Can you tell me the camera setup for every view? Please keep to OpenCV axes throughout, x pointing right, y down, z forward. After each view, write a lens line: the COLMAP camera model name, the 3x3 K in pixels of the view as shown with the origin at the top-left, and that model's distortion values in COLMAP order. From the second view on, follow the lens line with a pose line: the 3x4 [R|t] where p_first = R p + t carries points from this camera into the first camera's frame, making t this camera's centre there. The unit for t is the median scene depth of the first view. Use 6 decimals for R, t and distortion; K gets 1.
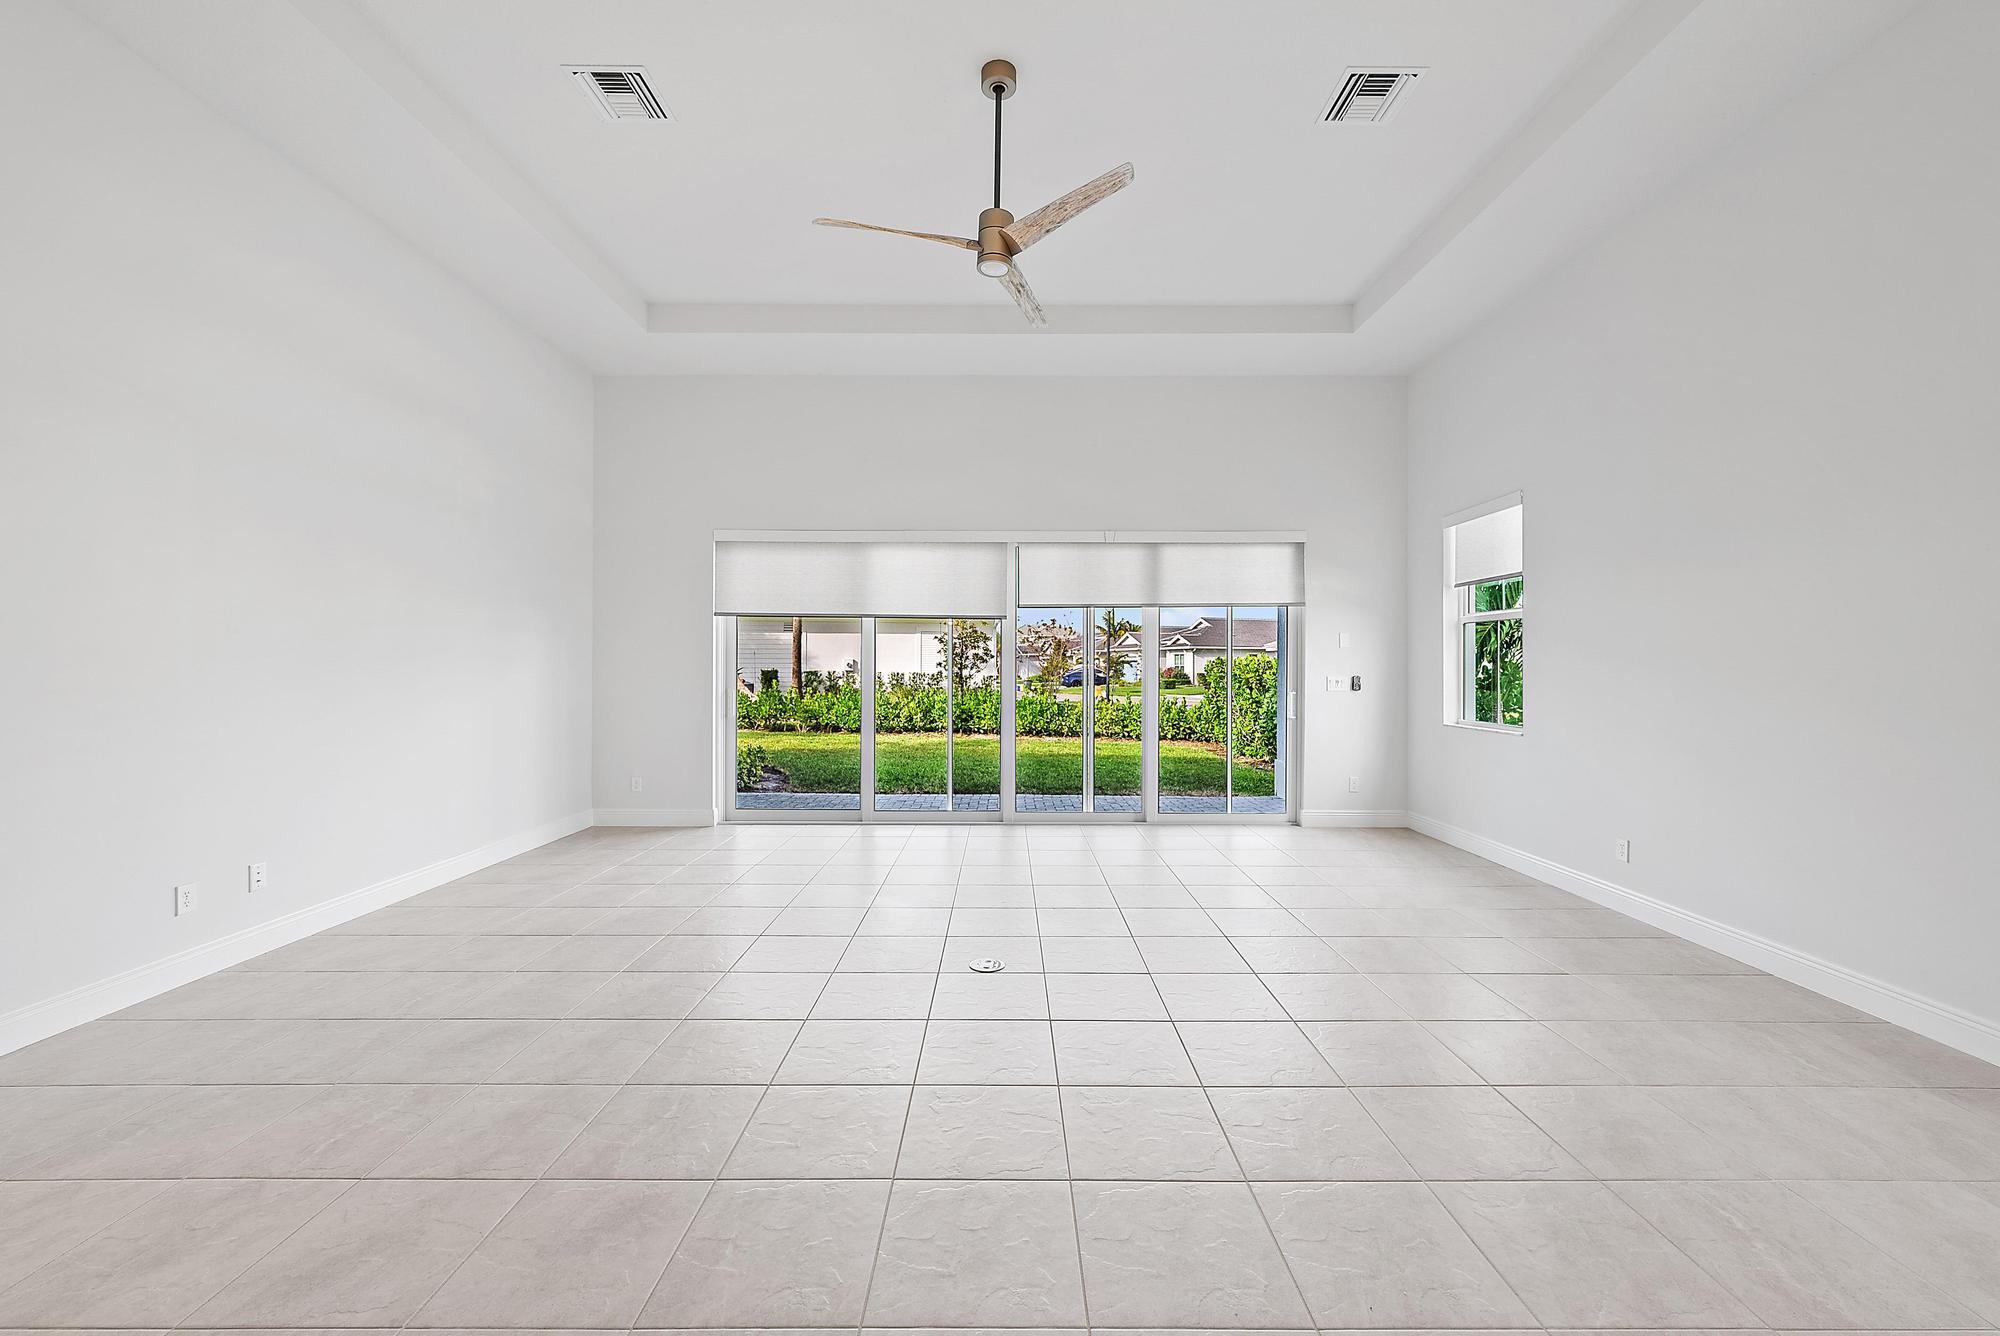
lens RADIAL K [[785.5, 0, 1006.3], [0, 785.5, 672.6], [0, 0, 1]] dist [-0.002822, 0.000830]
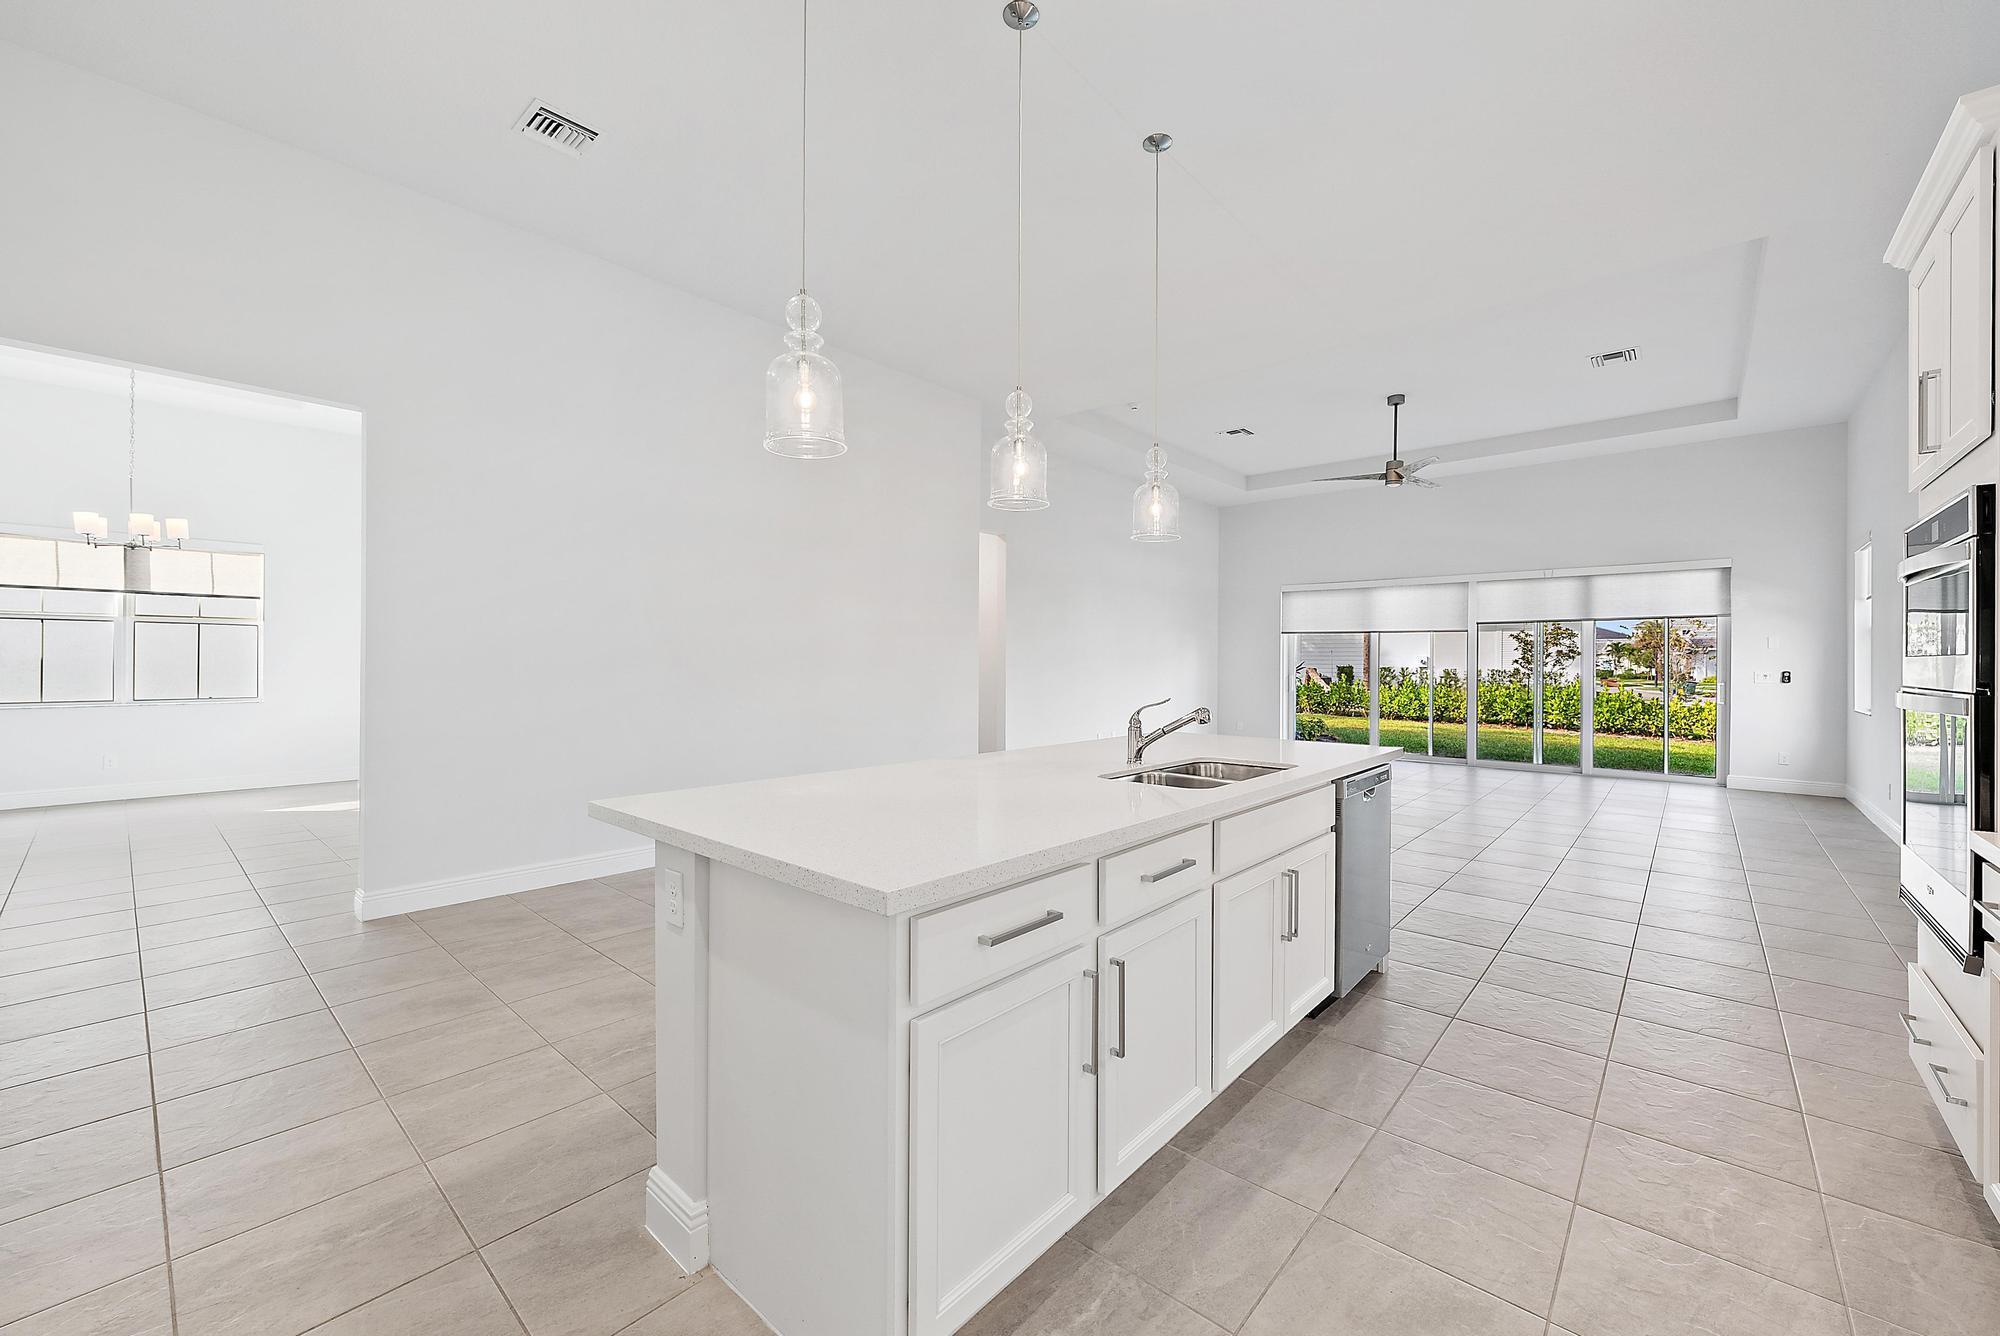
lens RADIAL K [[785.5, 0, 1008.1], [0, 785.5, 665.6], [0, 0, 1]] dist [-0.002822, 0.000830]
pose [[0.751315, 0.004713, -0.659927, 0.335023], [-0.007993, 0.999966, -0.001959, 0.007469], [0.659896, 0.006746, 0.751327, -0.739726]]
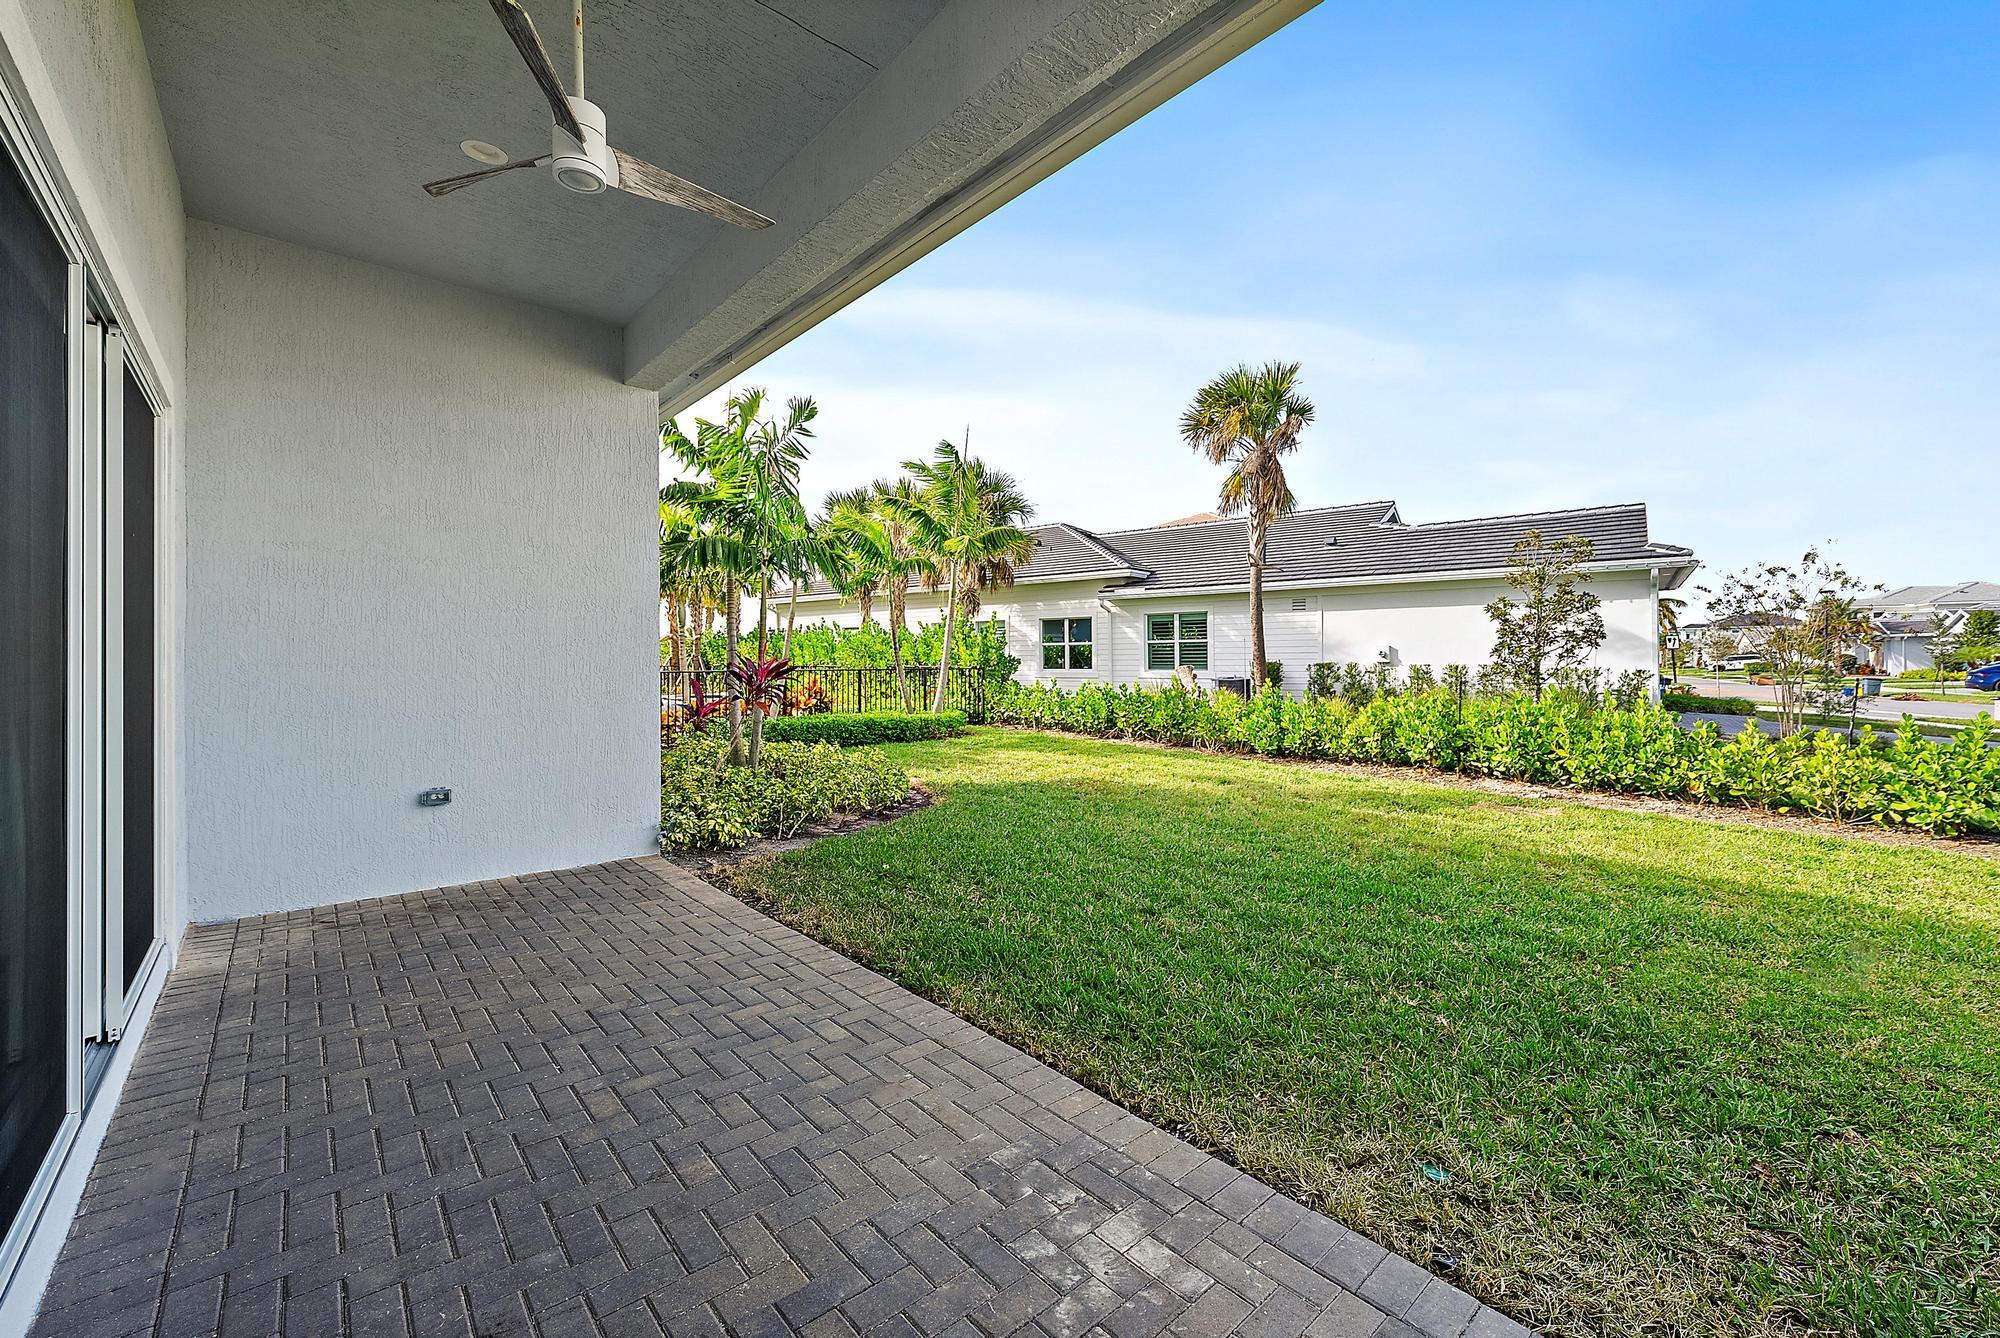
lens RADIAL K [[785.5, 0, 1010.4], [0, 785.5, 665.8], [0, 0, 1]] dist [-0.002822, 0.000830]
pose [[0.659668, -0.002679, -0.751553, 0.446242], [0.002626, 0.999996, -0.001260, 0.000638], [0.751553, -0.001142, 0.659672, 1.150313]]
